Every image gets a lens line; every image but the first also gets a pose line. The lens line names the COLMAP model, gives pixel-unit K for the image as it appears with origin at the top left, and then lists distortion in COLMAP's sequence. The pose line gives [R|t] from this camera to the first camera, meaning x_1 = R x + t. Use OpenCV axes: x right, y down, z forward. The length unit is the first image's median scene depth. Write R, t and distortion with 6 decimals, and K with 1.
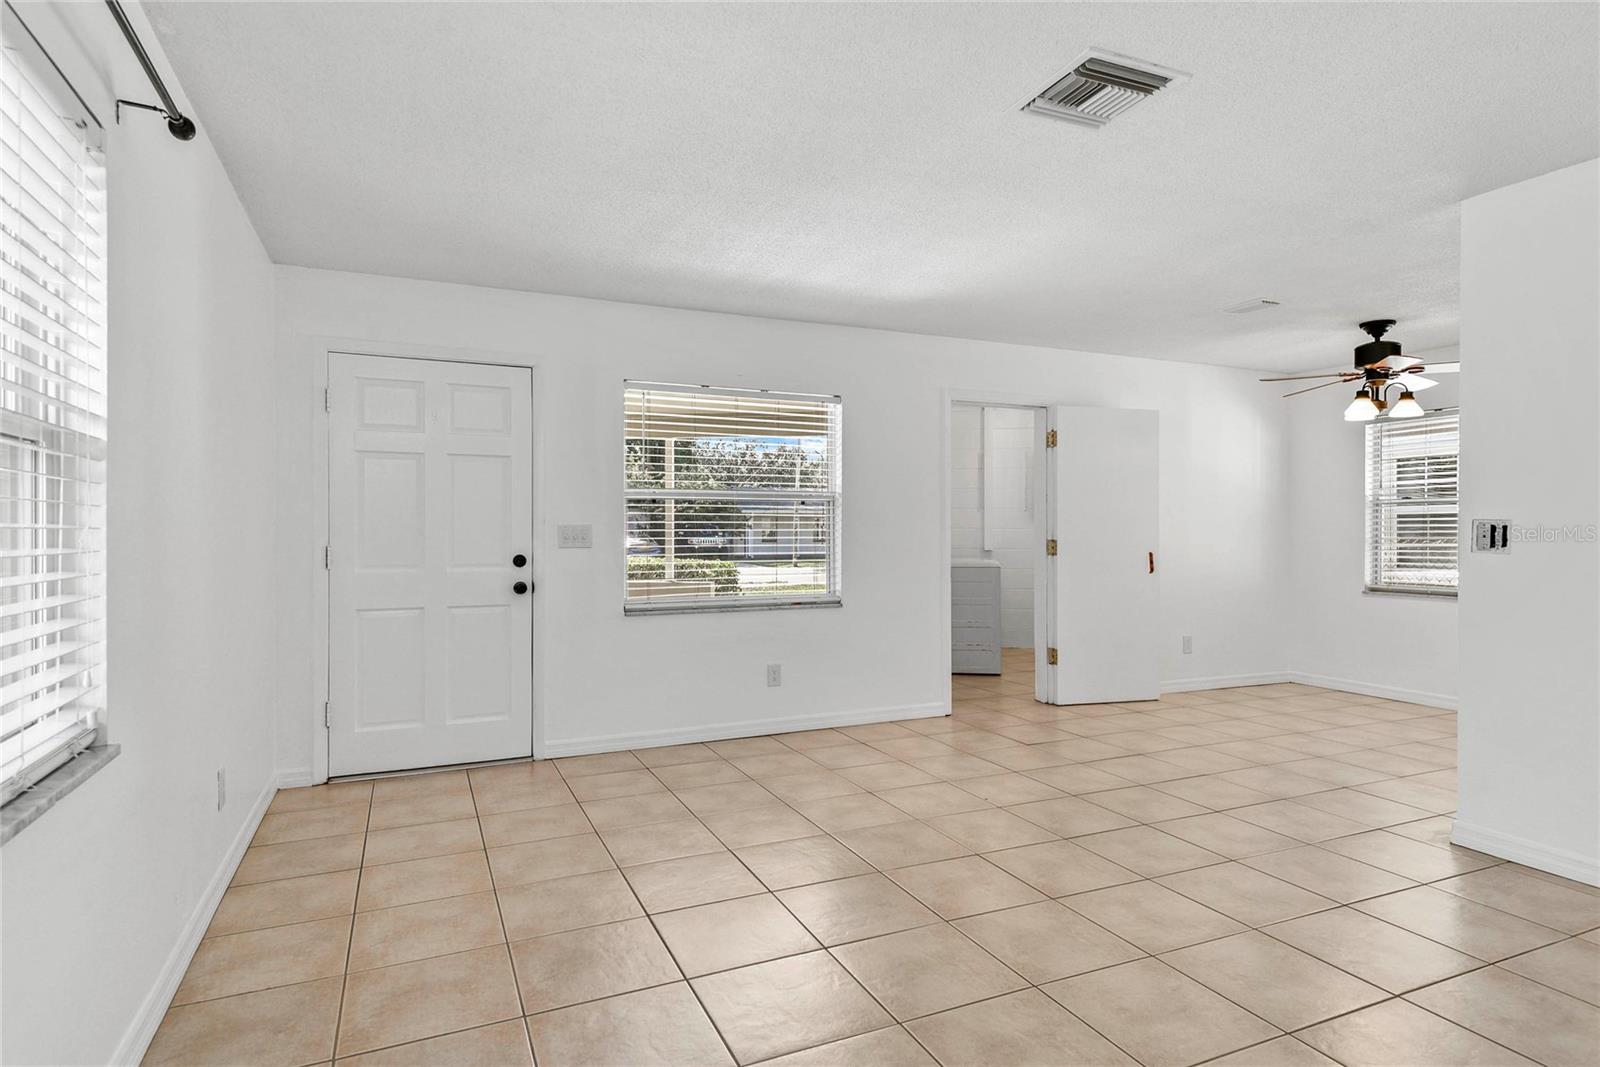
lens RADIAL K [[864.2, 0, 826.2], [0, 864.2, 529.9], [0, 0, 1]] dist [0.021541, -0.001406]
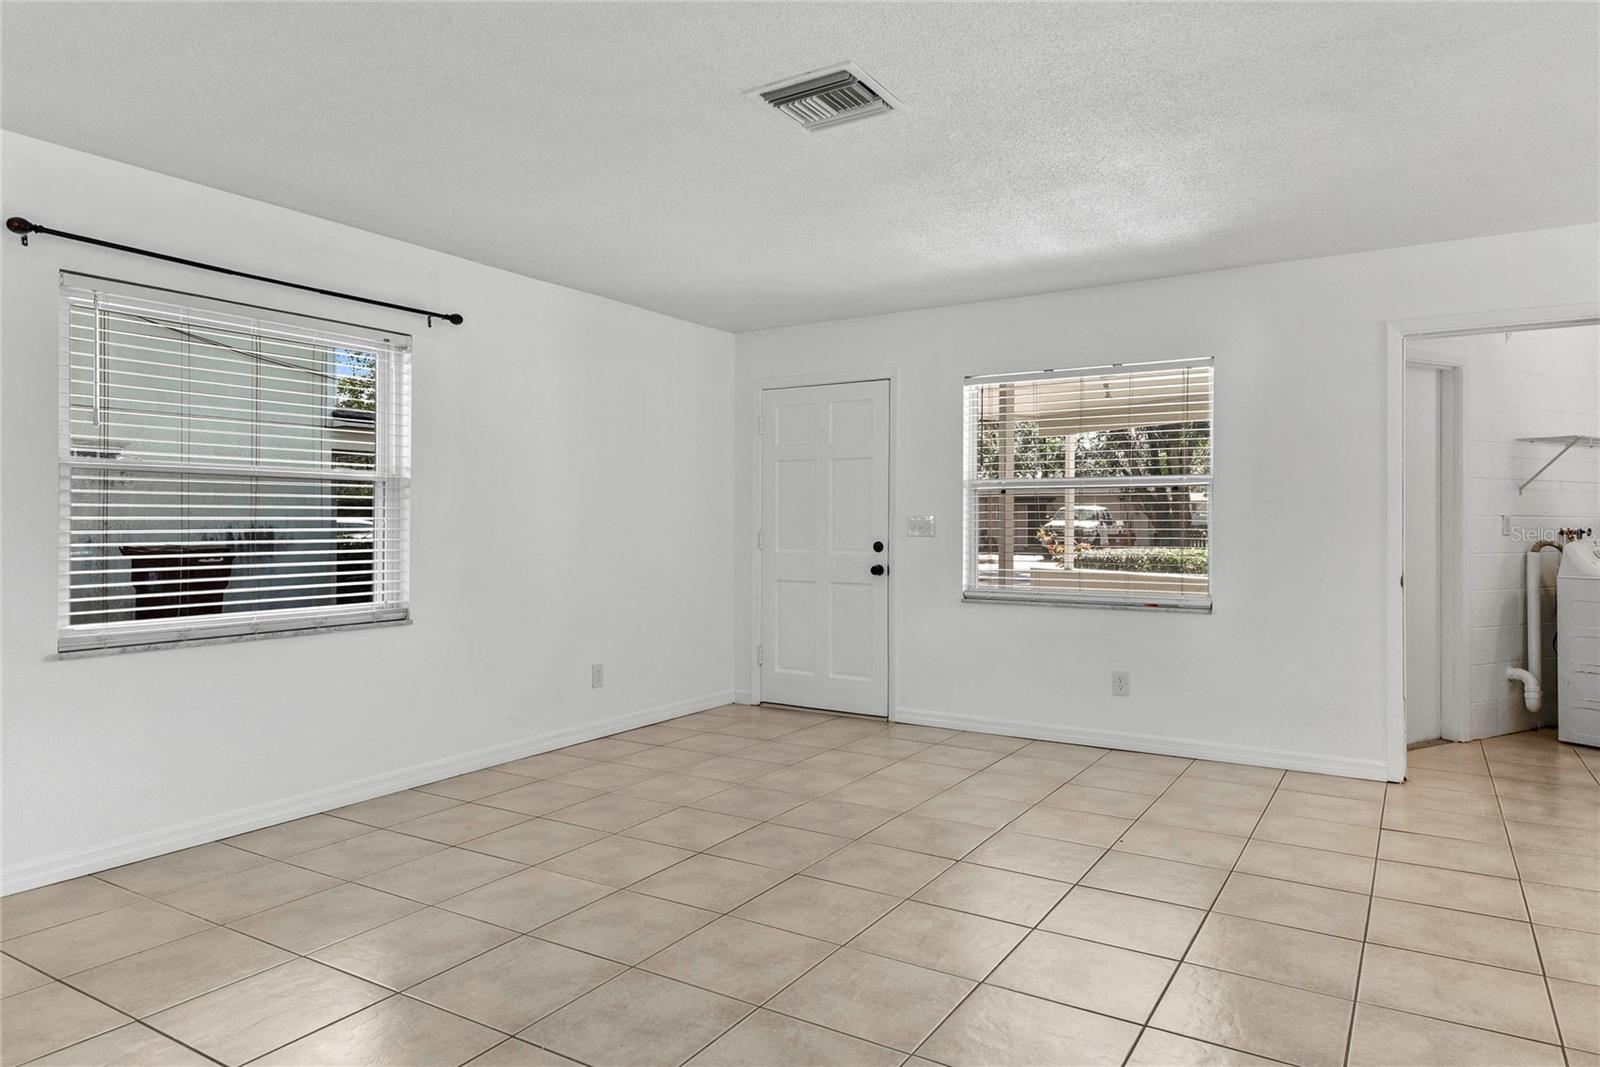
lens RADIAL K [[1010.1, 0, 801.9], [0, 1010.1, 526.9], [0, 0, 1]] dist [0.027025, -0.015848]
pose [[0.541271, 0.006495, -0.840823, 0.721538], [-0.000147, 0.999971, 0.007630, -0.001047], [0.840848, -0.004006, 0.541256, 0.179990]]
